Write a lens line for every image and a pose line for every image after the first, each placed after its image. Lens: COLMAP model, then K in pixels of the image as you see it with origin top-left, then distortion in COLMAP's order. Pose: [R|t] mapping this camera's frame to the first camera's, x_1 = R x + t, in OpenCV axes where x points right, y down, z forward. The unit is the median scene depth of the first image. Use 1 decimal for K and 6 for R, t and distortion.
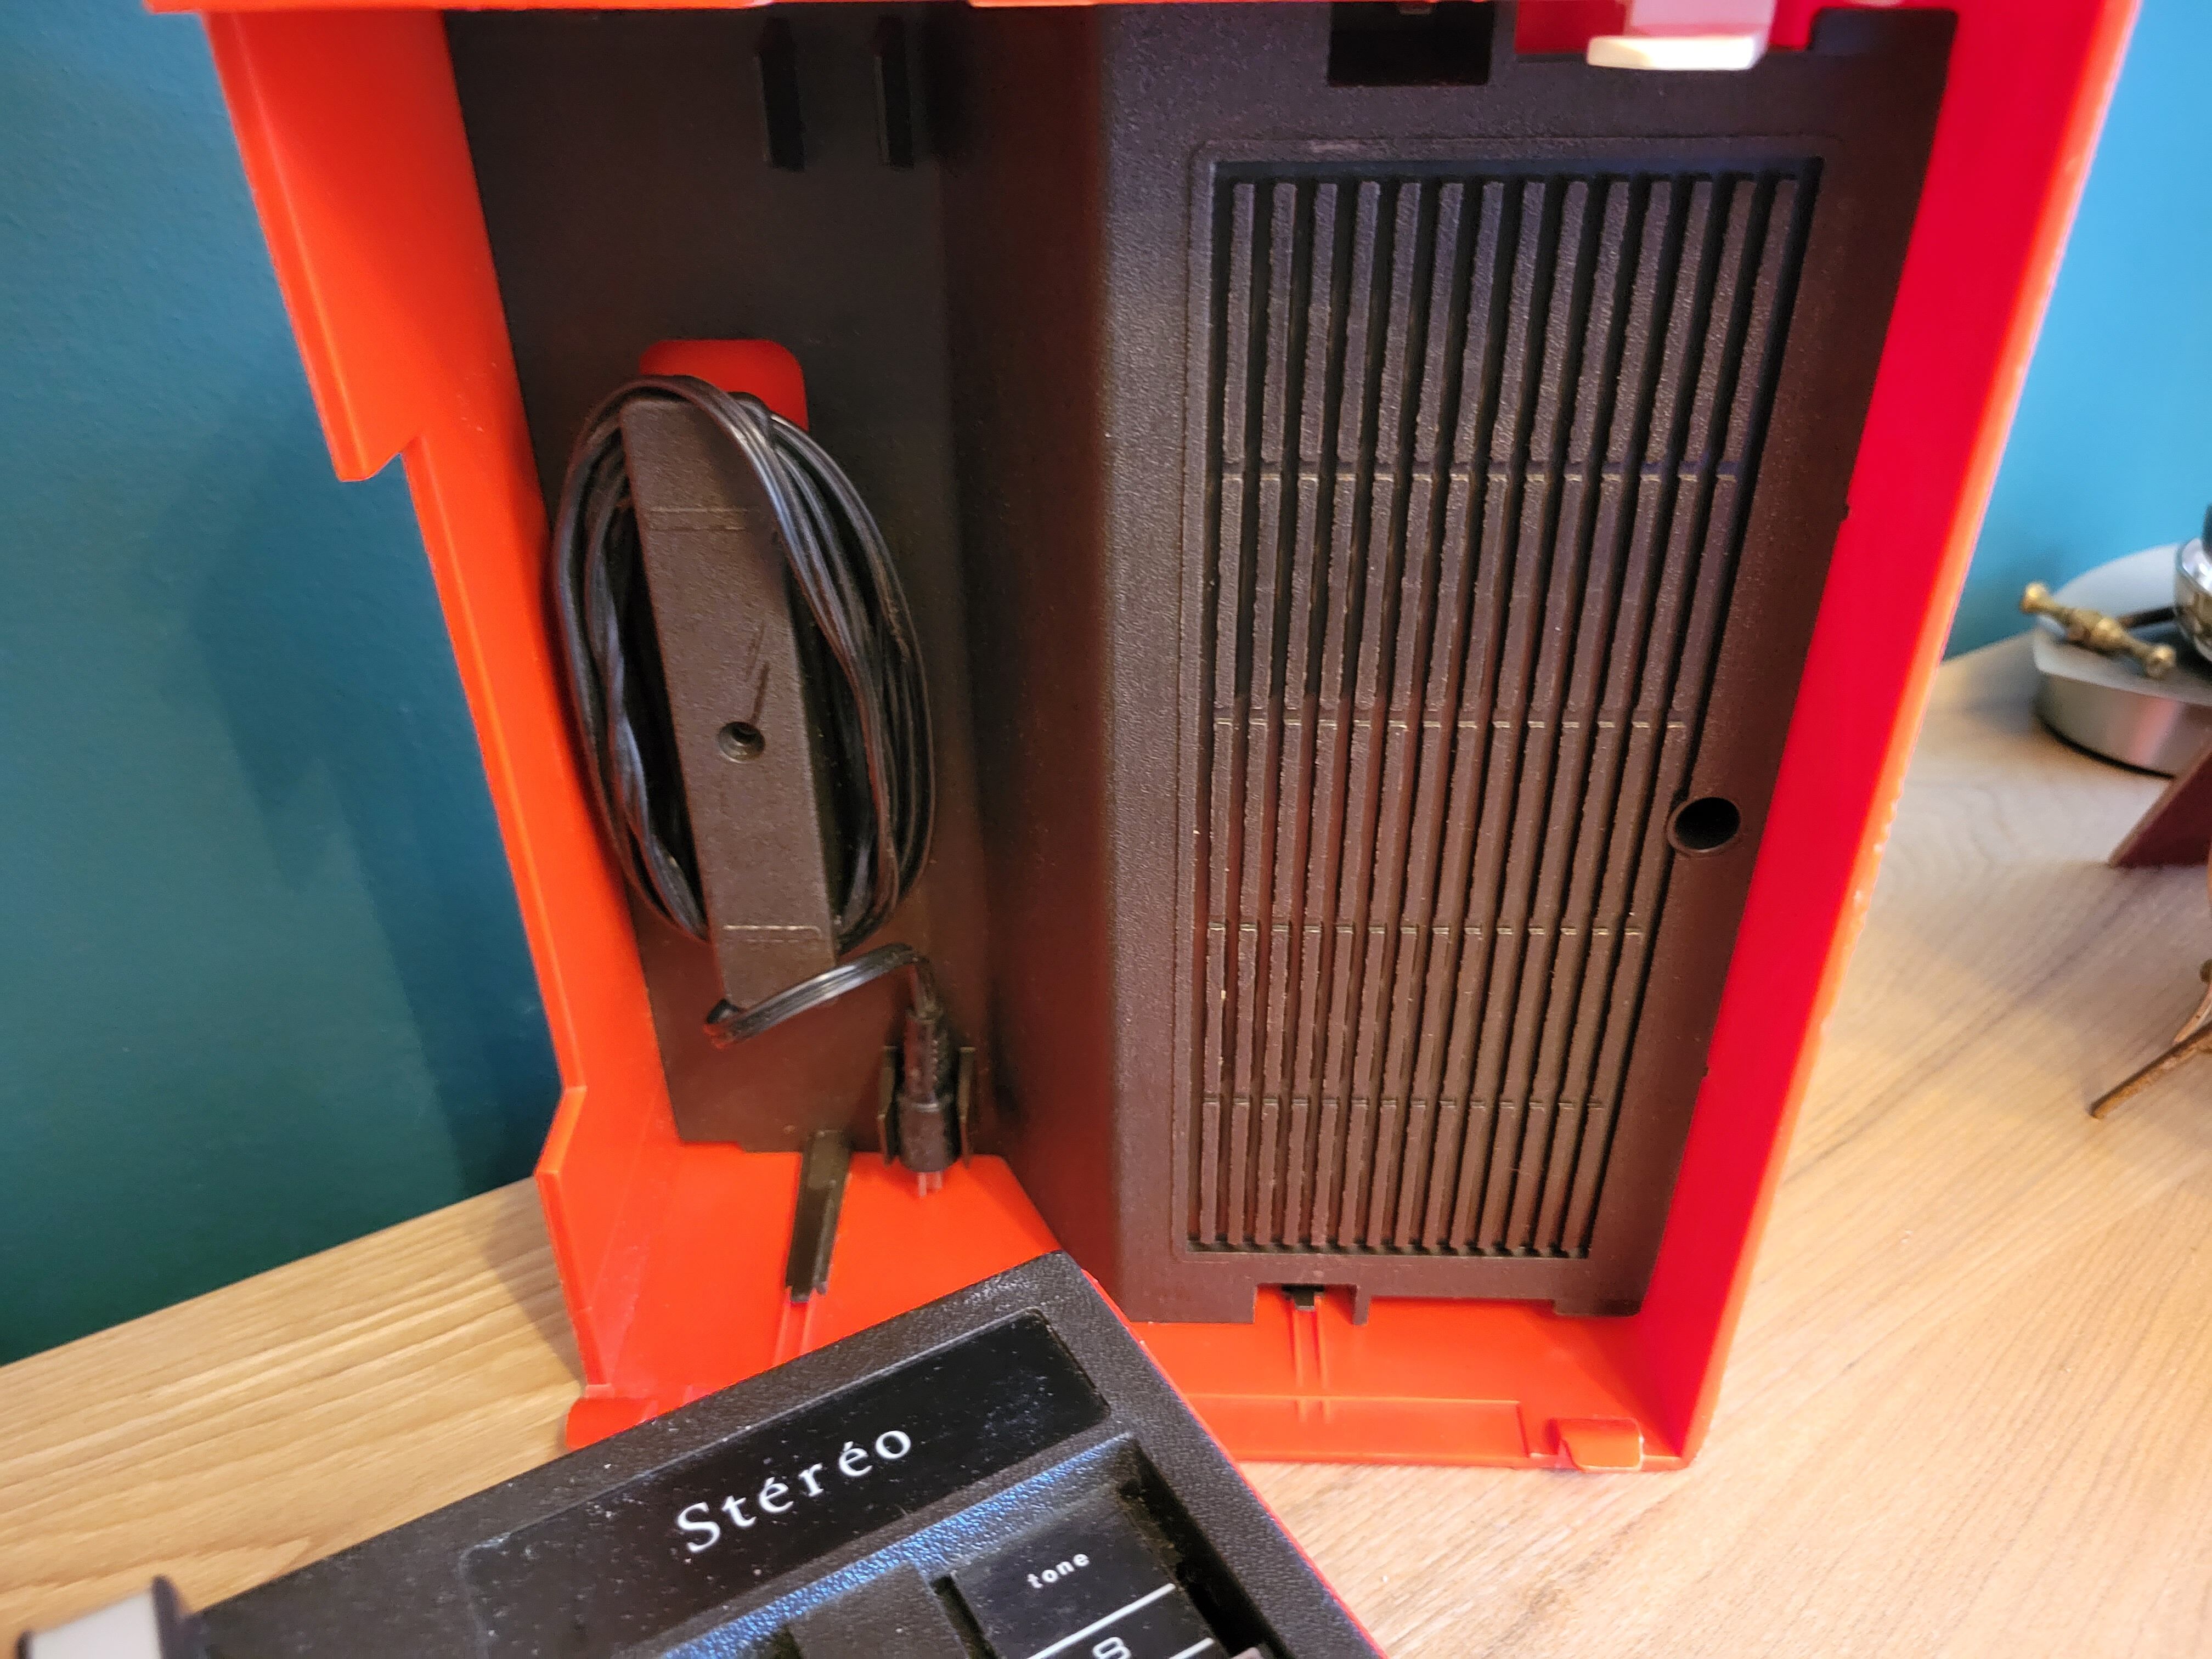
lens RADIAL K [[1716.9, 0, 1087.4], [0, 1716.9, 832.3], [0, 0, 1]] dist [0.012616, -0.007207]
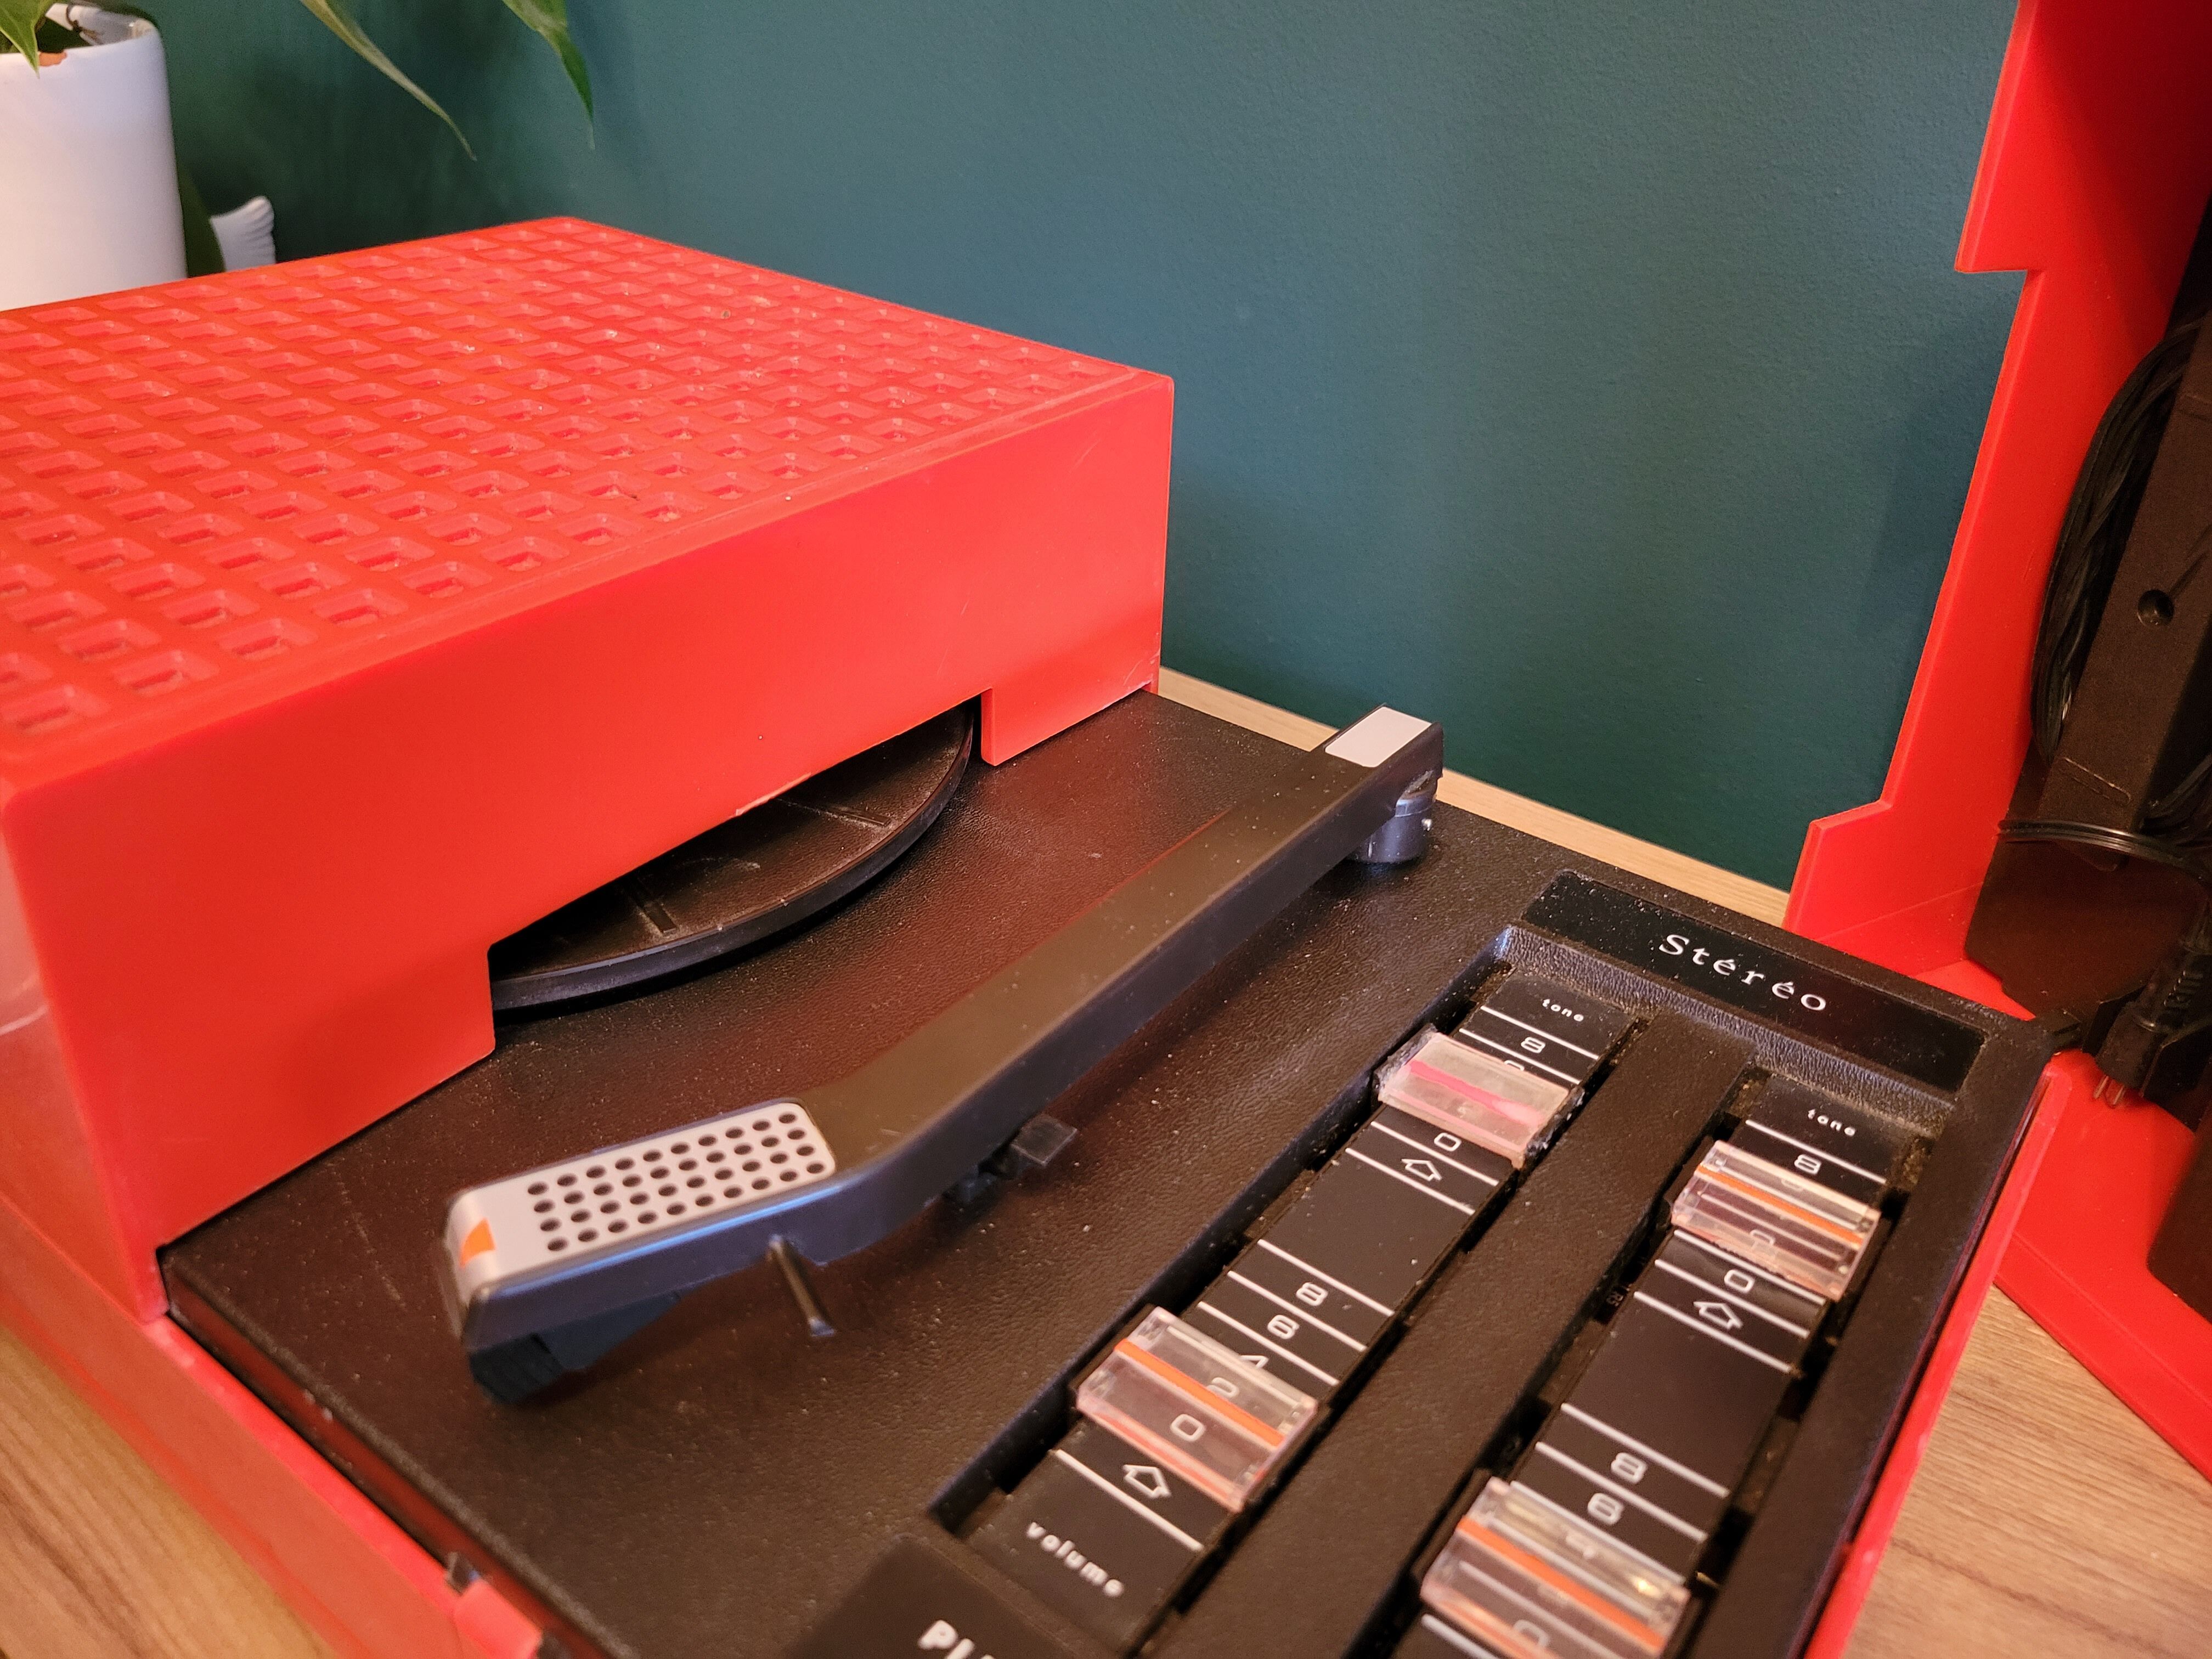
lens RADIAL K [[1716.9, 0, 1120.1], [0, 1716.9, 820.0], [0, 0, 1]] dist [0.012616, -0.007207]
pose [[0.402904, 0.497279, -0.768363, 0.654562], [-0.525485, 0.813044, 0.250649, 0.188896], [0.749356, 0.302775, 0.588891, -0.265391]]
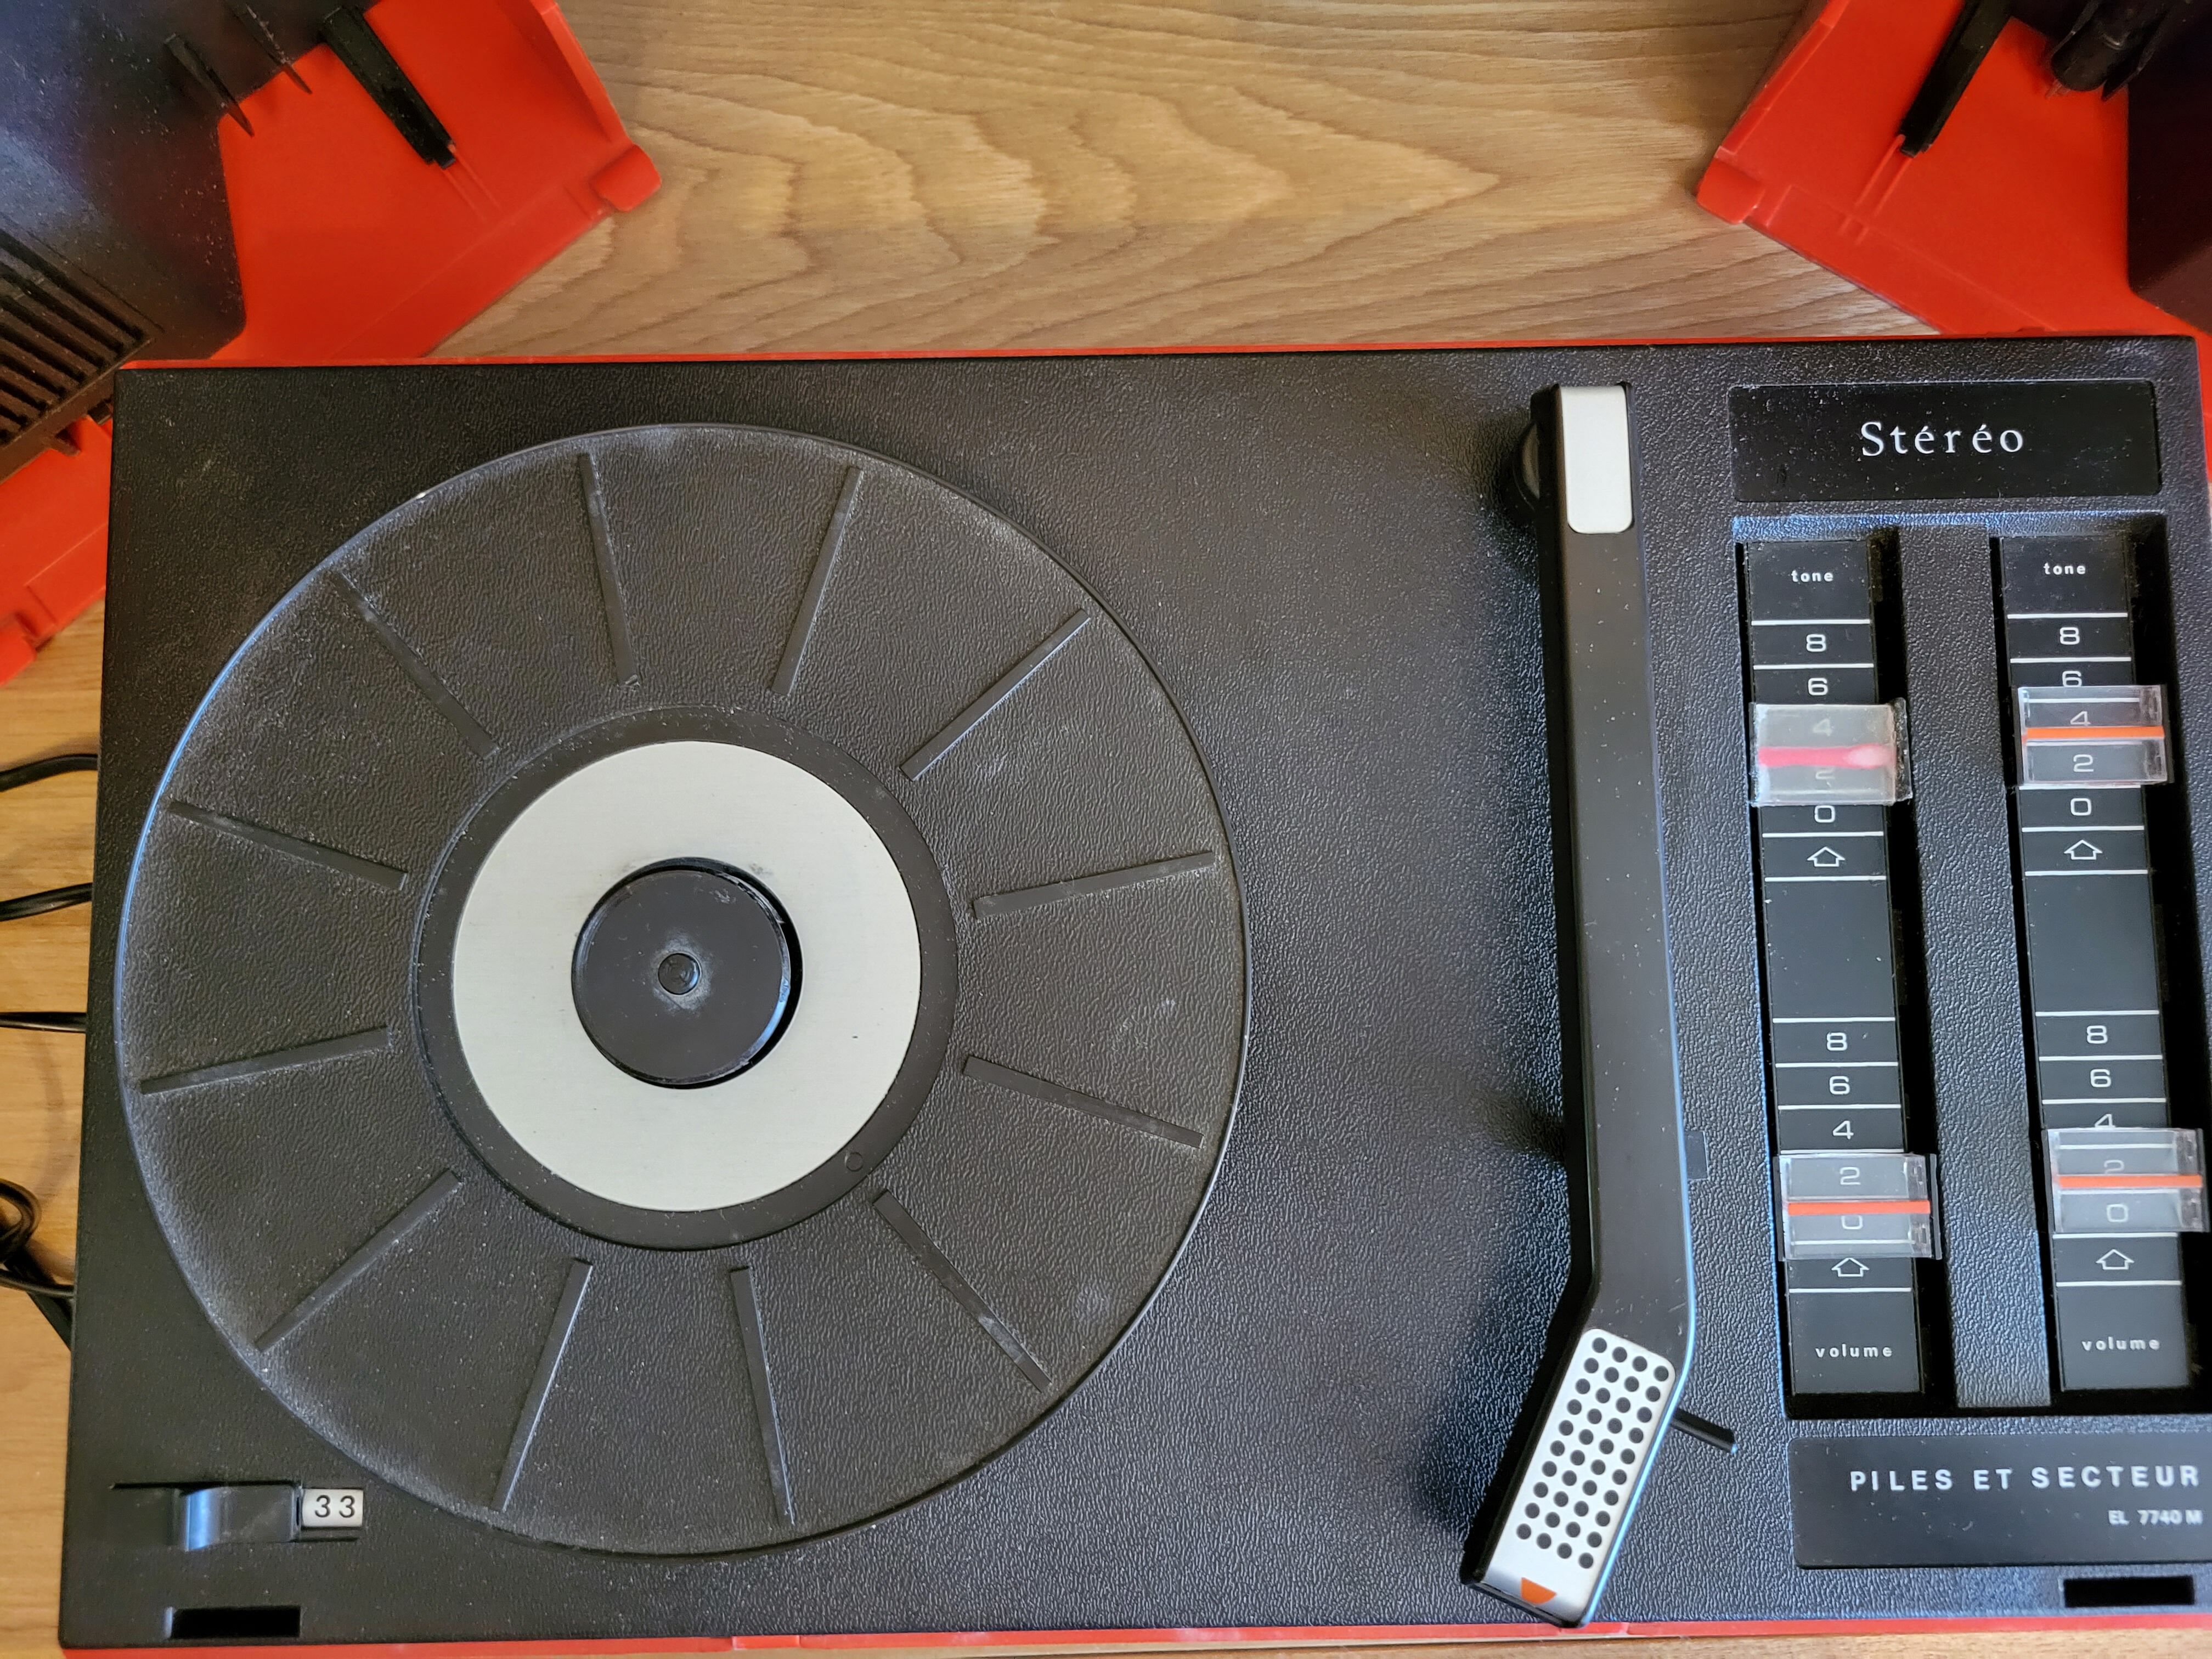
lens RADIAL K [[1716.9, 0, 1098.9], [0, 1716.9, 838.3], [0, 0, 1]] dist [0.012616, -0.007207]
pose [[0.876843, 0.479798, -0.030647, -0.588605], [-0.264734, 0.535052, 0.802269, -0.426713], [0.401325, -0.695351, 0.596176, -0.401904]]
